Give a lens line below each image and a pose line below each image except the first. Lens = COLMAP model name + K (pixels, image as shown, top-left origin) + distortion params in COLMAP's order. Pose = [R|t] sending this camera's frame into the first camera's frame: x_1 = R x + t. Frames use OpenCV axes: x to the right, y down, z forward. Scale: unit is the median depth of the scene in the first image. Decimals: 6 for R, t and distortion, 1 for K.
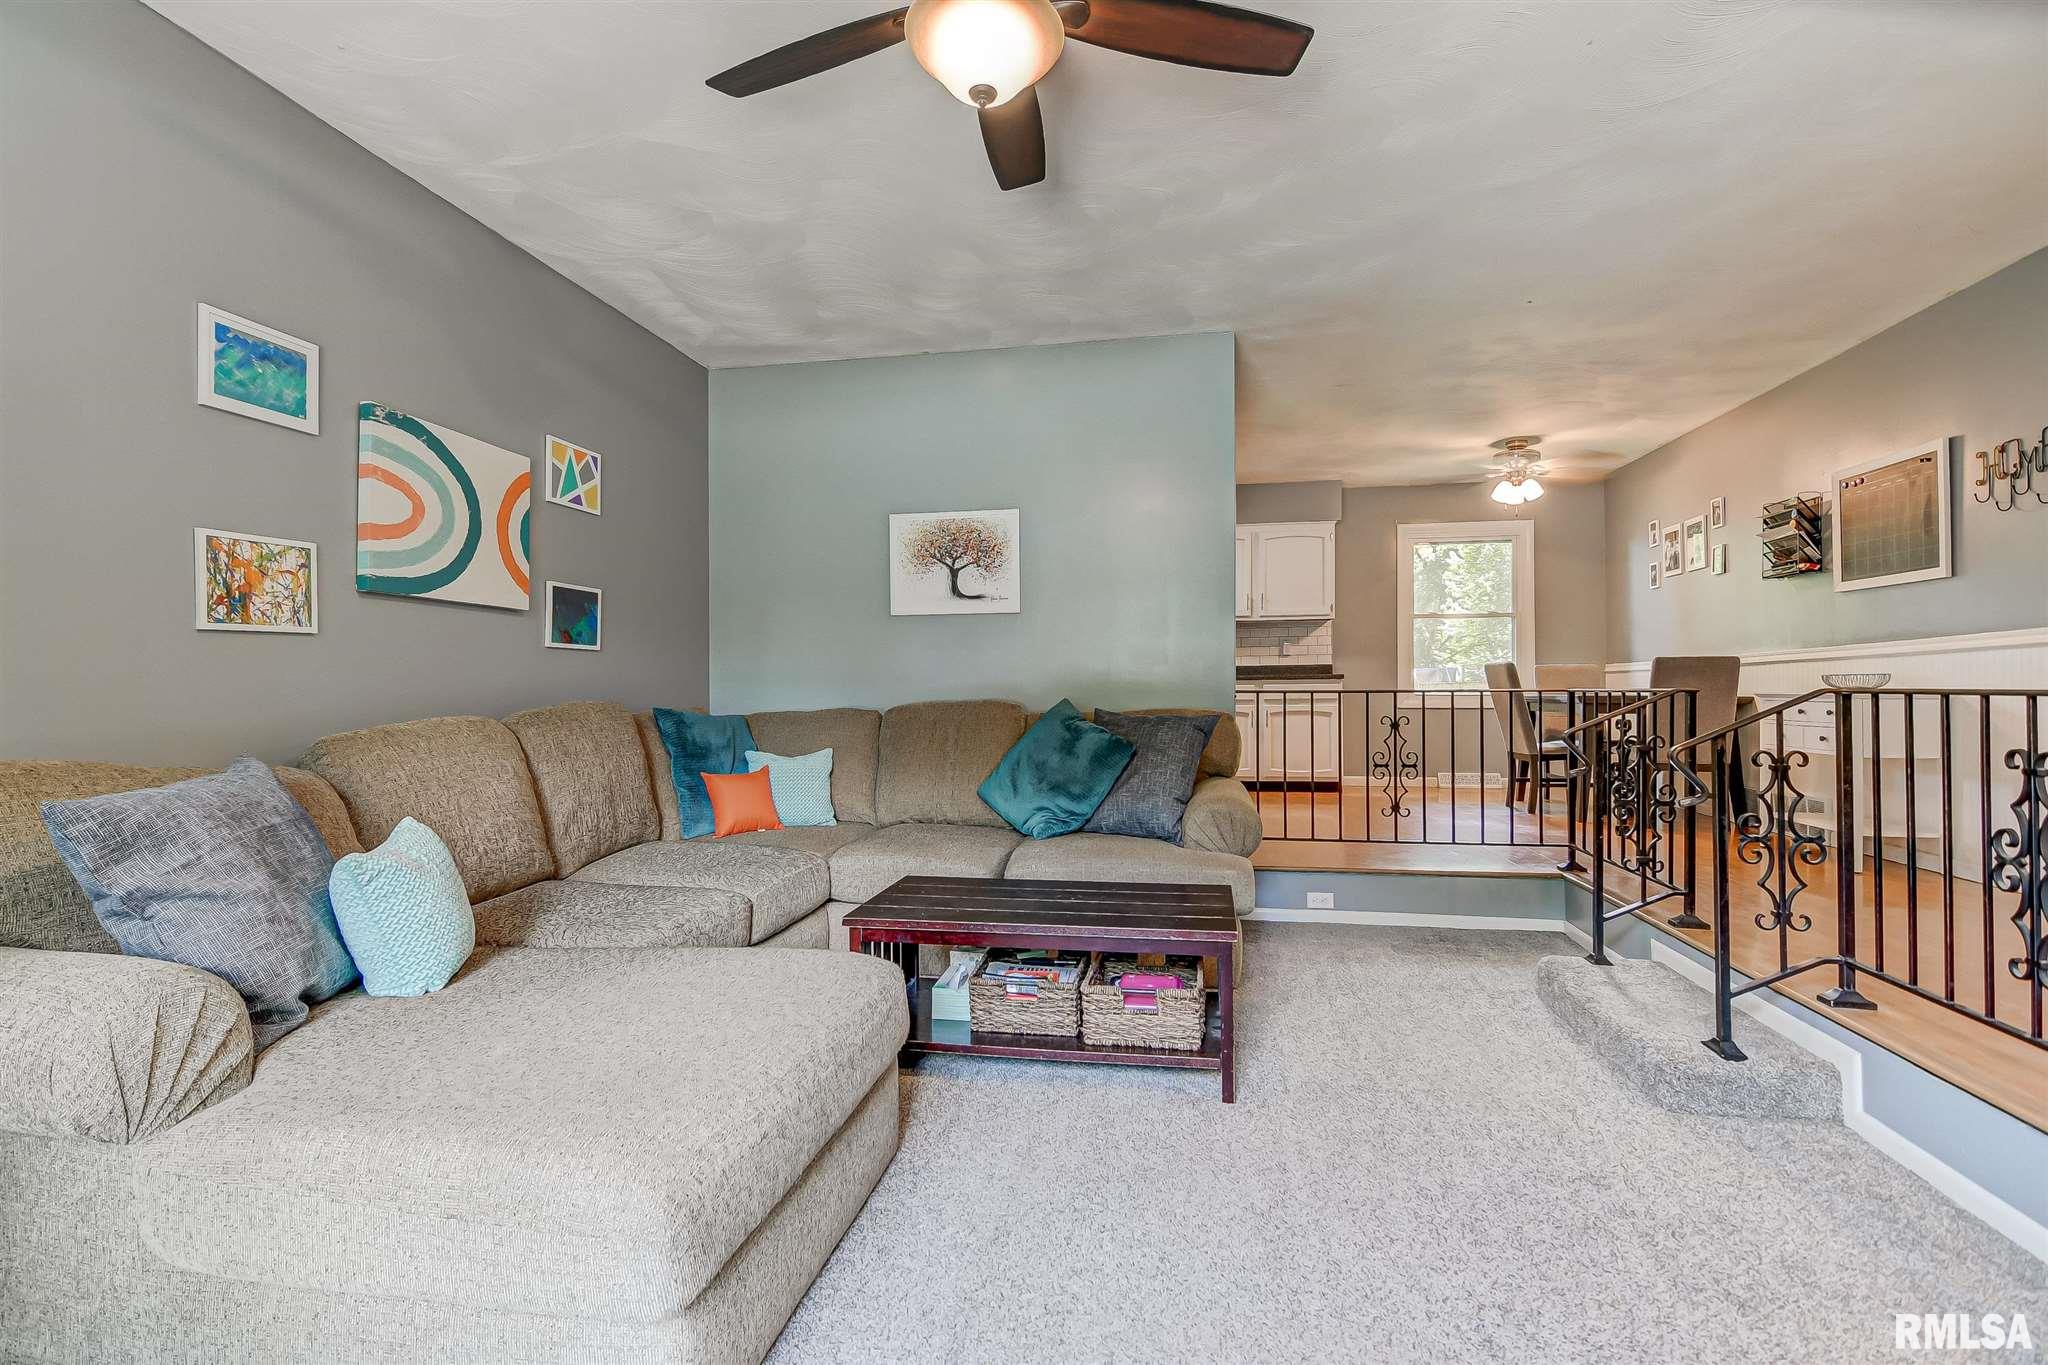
lens RADIAL K [[977.5, 0, 1024.3], [0, 977.5, 679.5], [0, 0, 1]] dist [0.004965, 0.000208]
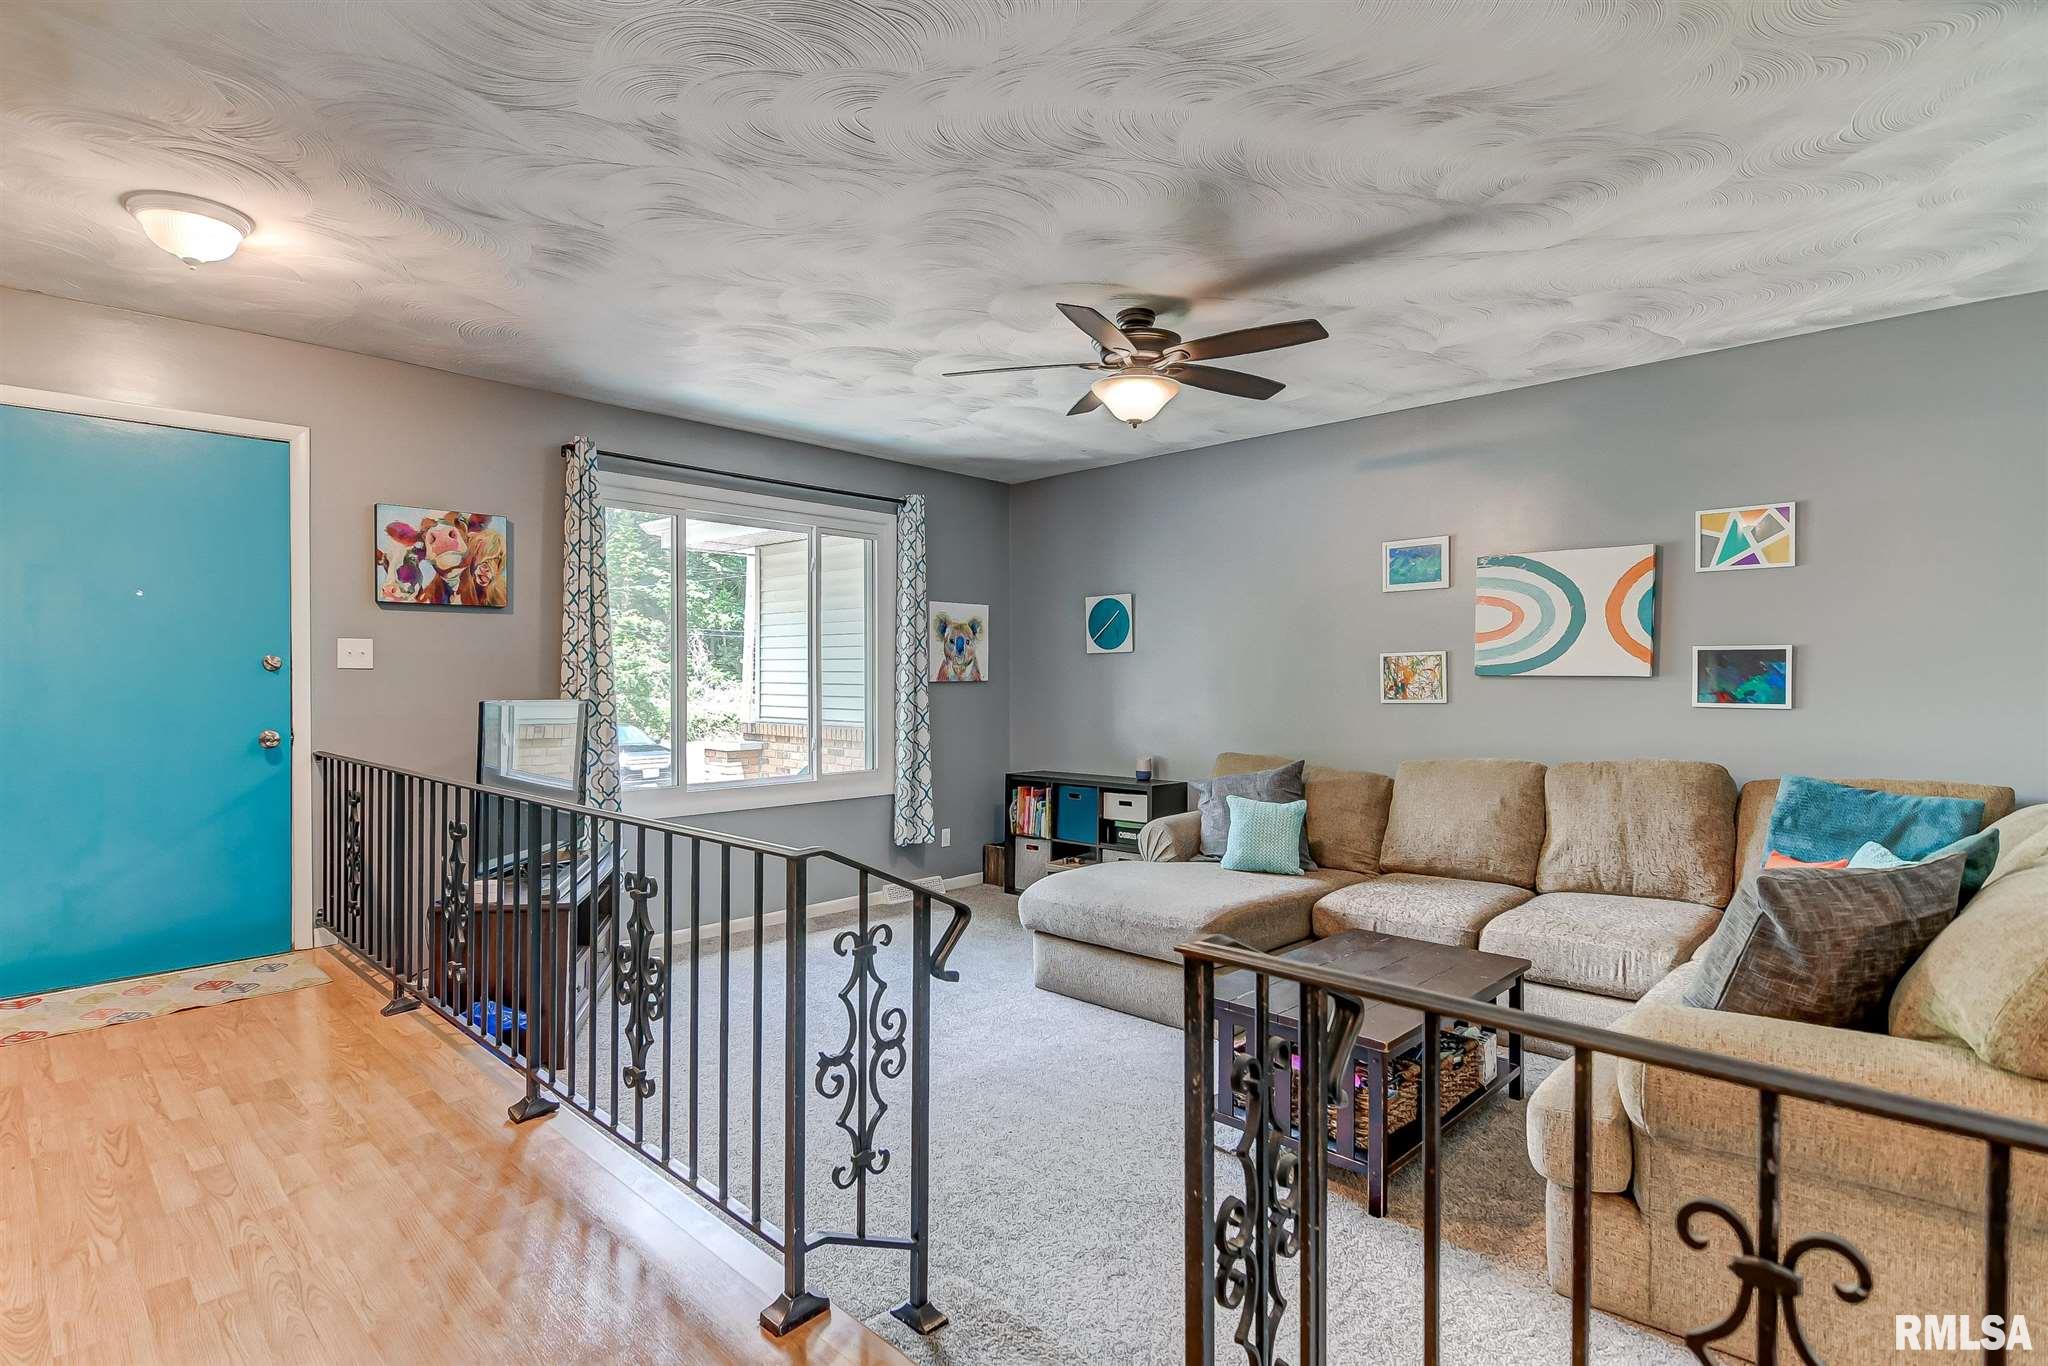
lens RADIAL K [[1000.3, 0, 1024.0], [0, 1000.3, 678.6], [0, 0, 1]] dist [-0.000250, -0.000012]
pose [[-0.547234, 0.002008, -0.836977, 0.974615], [0.005195, 0.999986, -0.000997, -0.077311], [0.836964, -0.004894, -0.547236, 1.128933]]
